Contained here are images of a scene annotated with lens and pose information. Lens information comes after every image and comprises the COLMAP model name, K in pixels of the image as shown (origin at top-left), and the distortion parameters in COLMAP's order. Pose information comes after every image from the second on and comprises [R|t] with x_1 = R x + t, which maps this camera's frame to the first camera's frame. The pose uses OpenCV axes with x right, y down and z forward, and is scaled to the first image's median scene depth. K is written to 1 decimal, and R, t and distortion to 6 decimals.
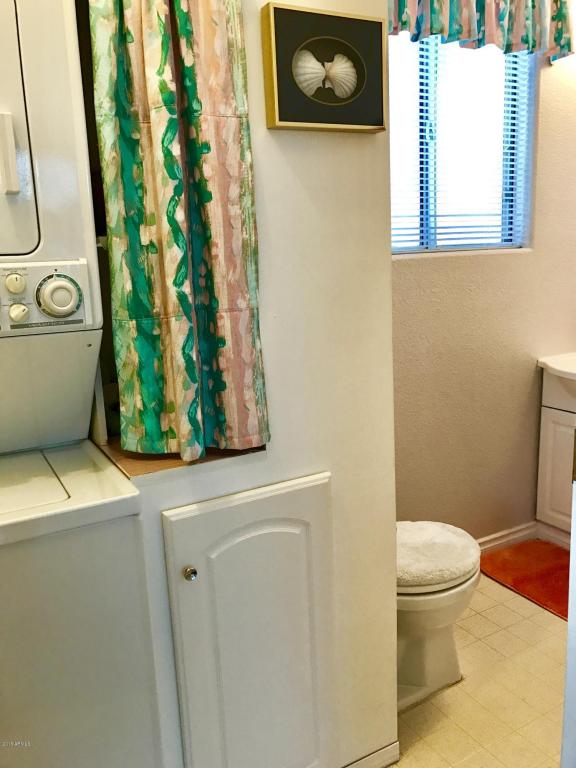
lens RADIAL K [[627.2, 0, 284.9], [0, 627.2, 383.1], [0, 0, 1]] dist [0.033409, -0.042628]
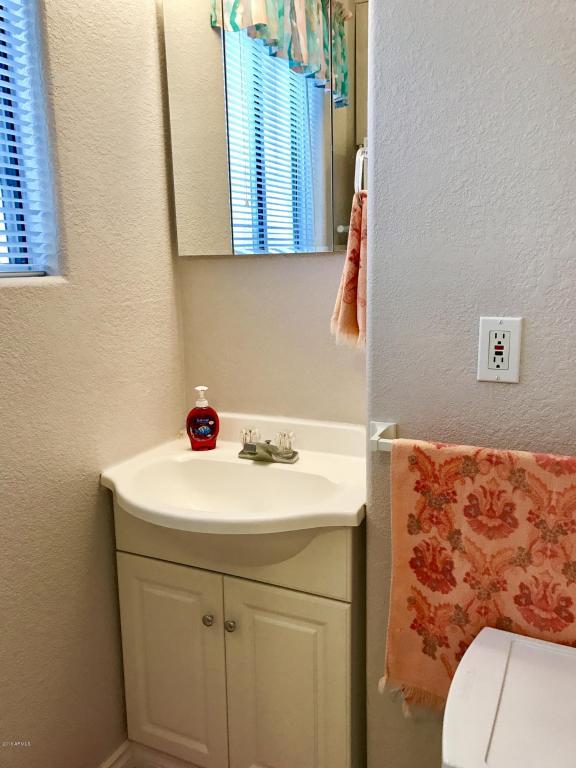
lens RADIAL K [[627.2, 0, 282.2], [0, 627.2, 401.4], [0, 0, 1]] dist [0.033409, -0.042628]
pose [[0.821679, -0.098094, 0.561446, 0.231695], [0.095878, 0.994829, 0.033496, -0.108581], [-0.561829, 0.026307, 0.826835, 0.455901]]
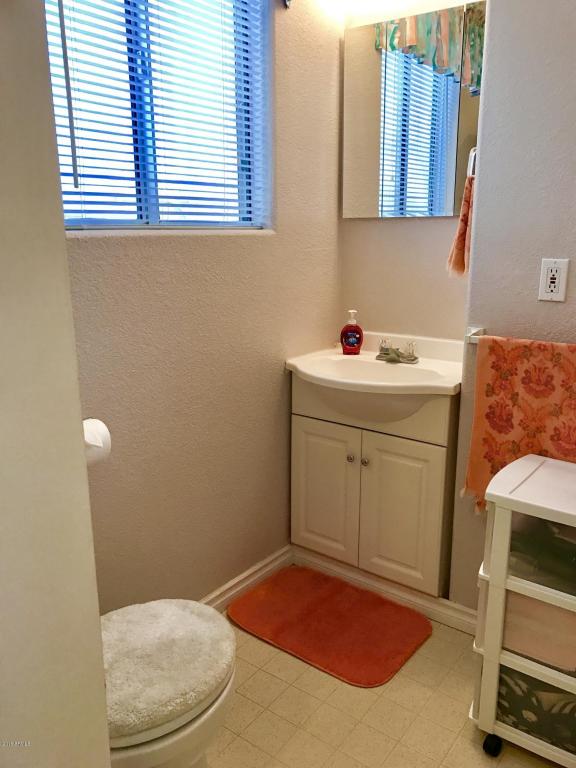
lens RADIAL K [[627.2, 0, 290.5], [0, 627.2, 388.0], [0, 0, 1]] dist [0.033409, -0.042628]
pose [[0.915483, -0.057941, 0.398164, 0.066607], [0.041005, 0.997860, 0.050930, -0.045723], [-0.400263, -0.030299, 0.915899, 0.219588]]
